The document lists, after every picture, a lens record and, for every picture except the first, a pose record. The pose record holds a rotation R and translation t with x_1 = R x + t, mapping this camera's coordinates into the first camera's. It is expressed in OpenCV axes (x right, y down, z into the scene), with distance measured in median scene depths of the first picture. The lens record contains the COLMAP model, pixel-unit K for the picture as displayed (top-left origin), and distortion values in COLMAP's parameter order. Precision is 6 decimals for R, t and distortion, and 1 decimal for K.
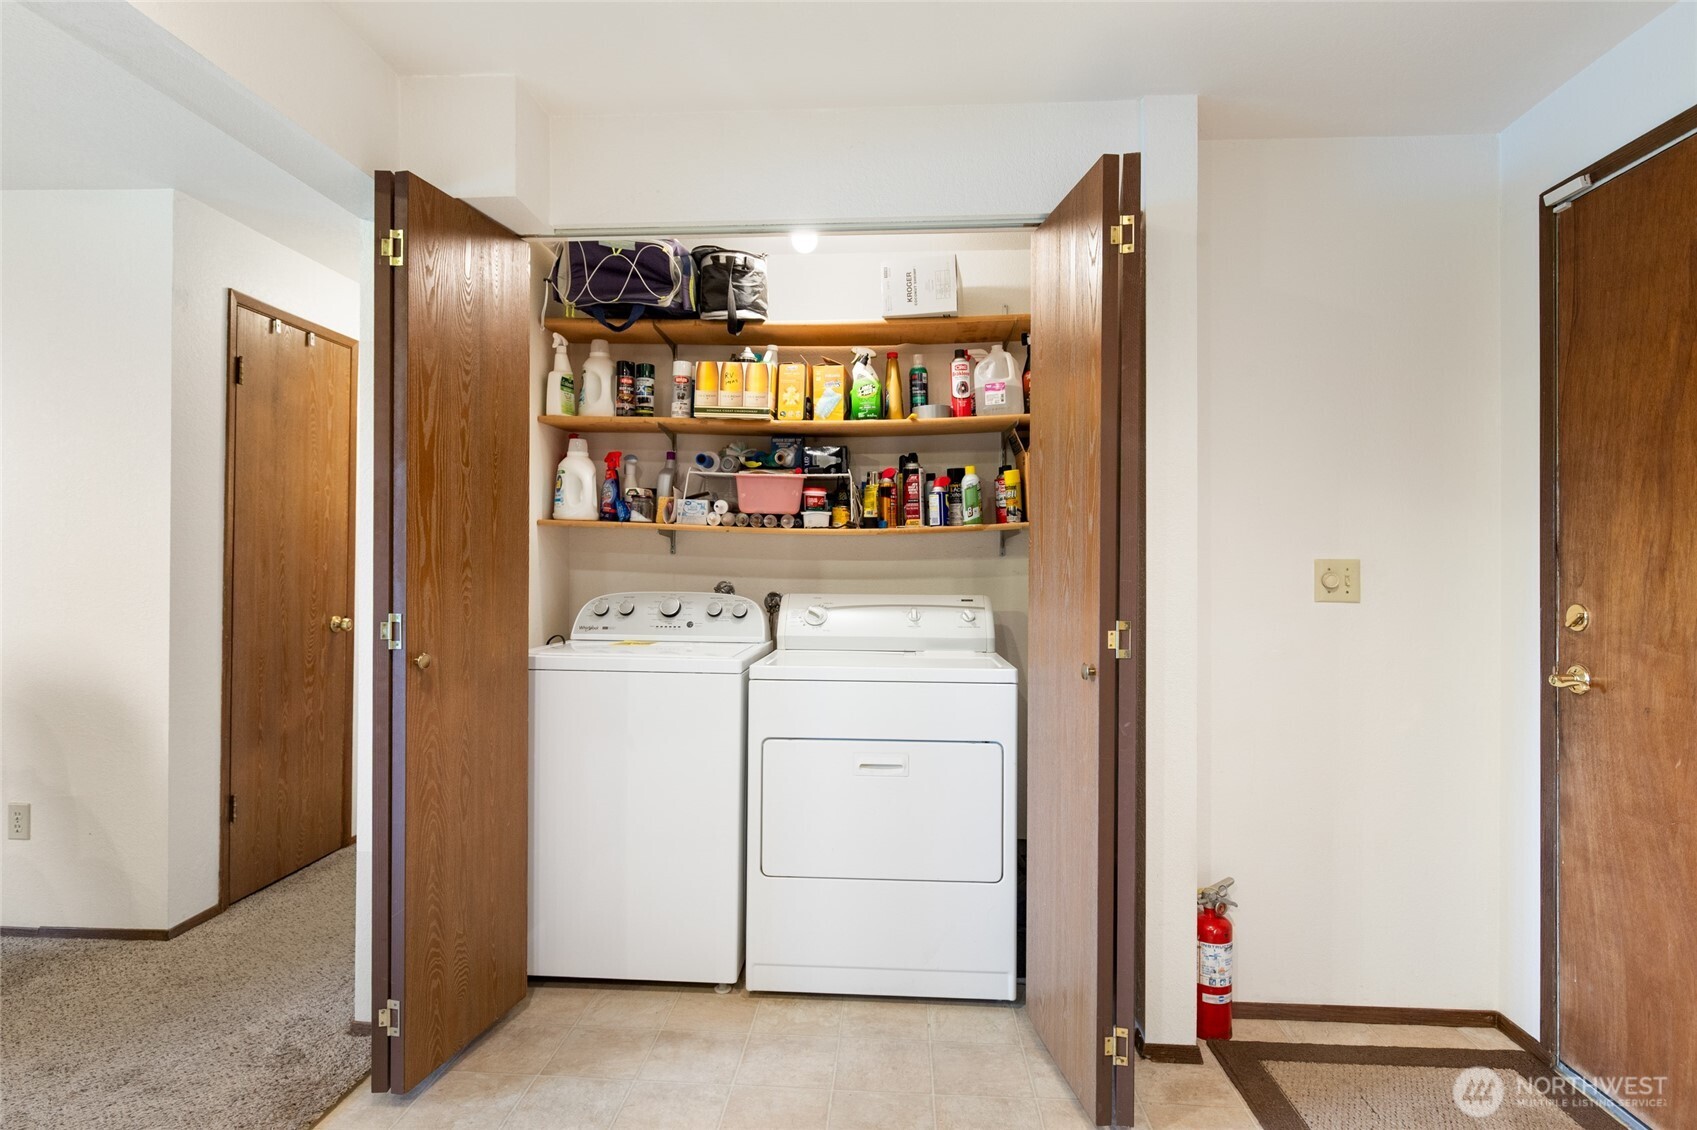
lens RADIAL K [[922.7, 0, 848.8], [0, 922.7, 560.7], [0, 0, 1]] dist [-0.000128, -0.000253]
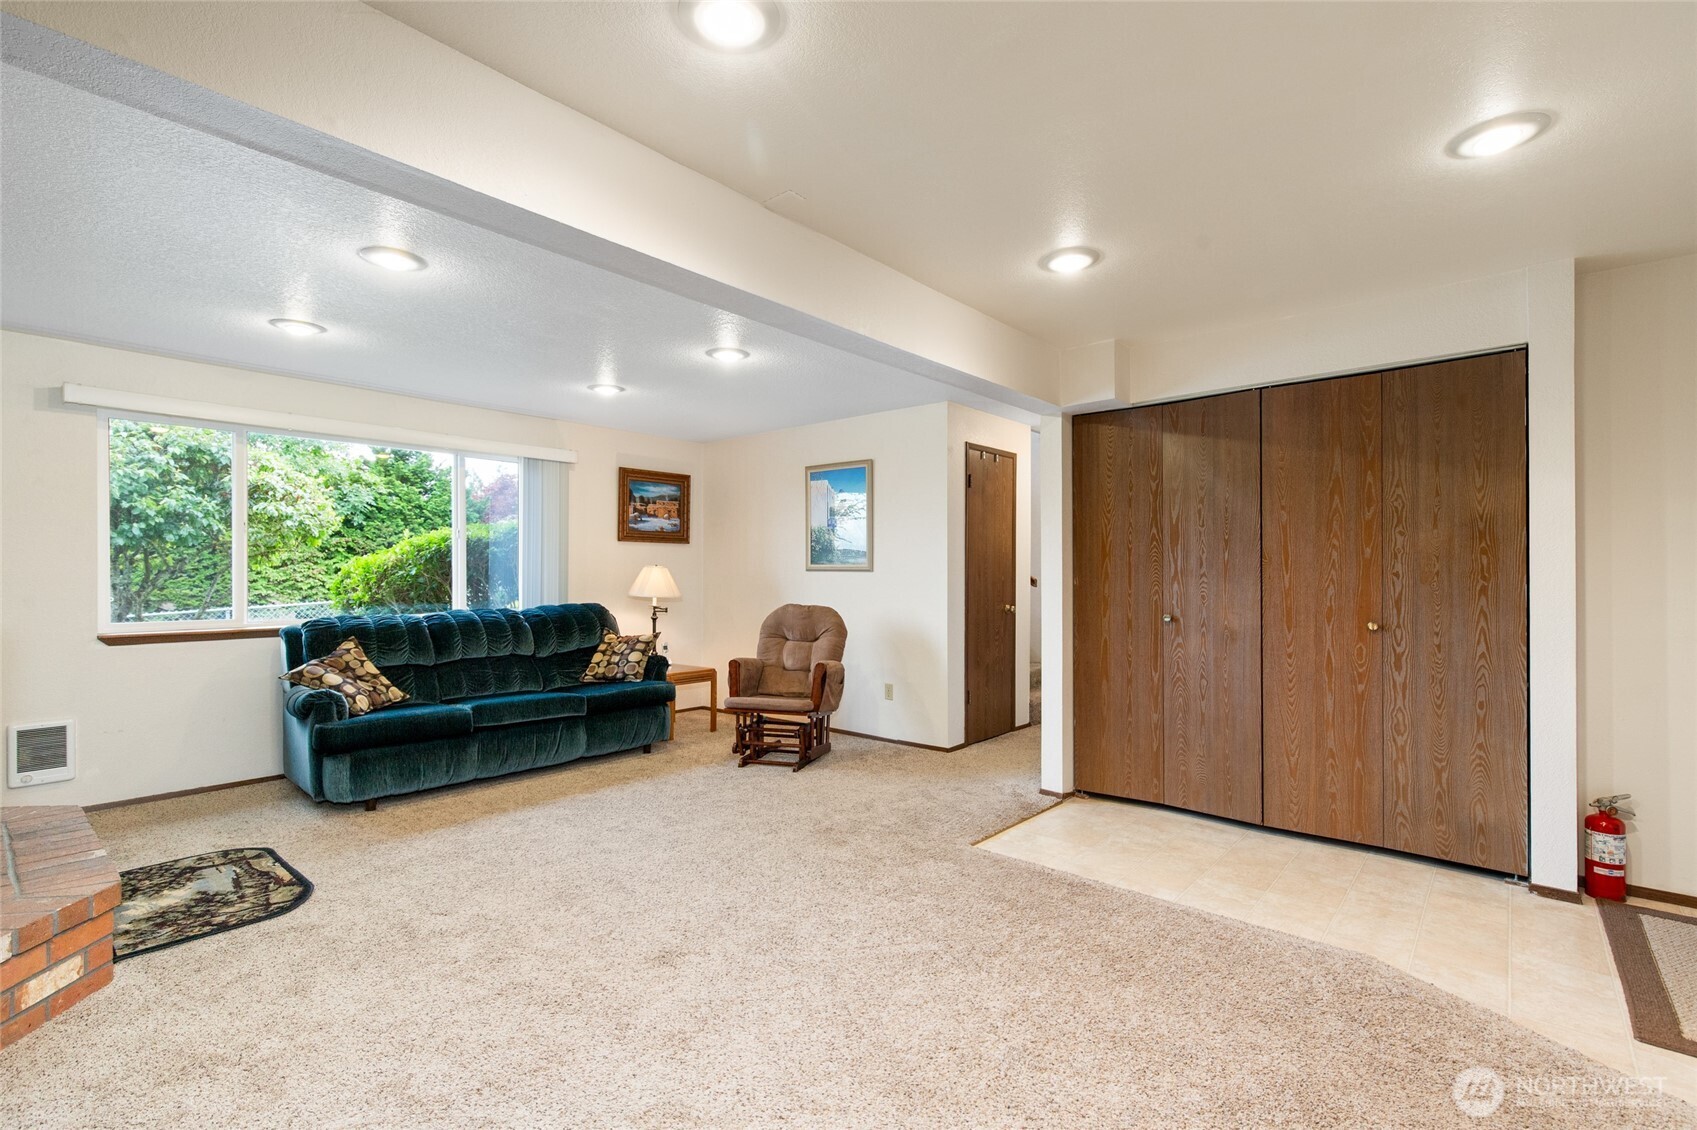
lens RADIAL K [[768.3, 0, 847.1], [0, 768.3, 569.0], [0, 0, 1]] dist [0.000562, -0.000263]
pose [[0.801088, -0.013006, -0.598405, 0.131052], [0.009564, 0.999914, -0.008929, -0.000382], [0.598470, 0.001430, 0.801144, -0.516613]]
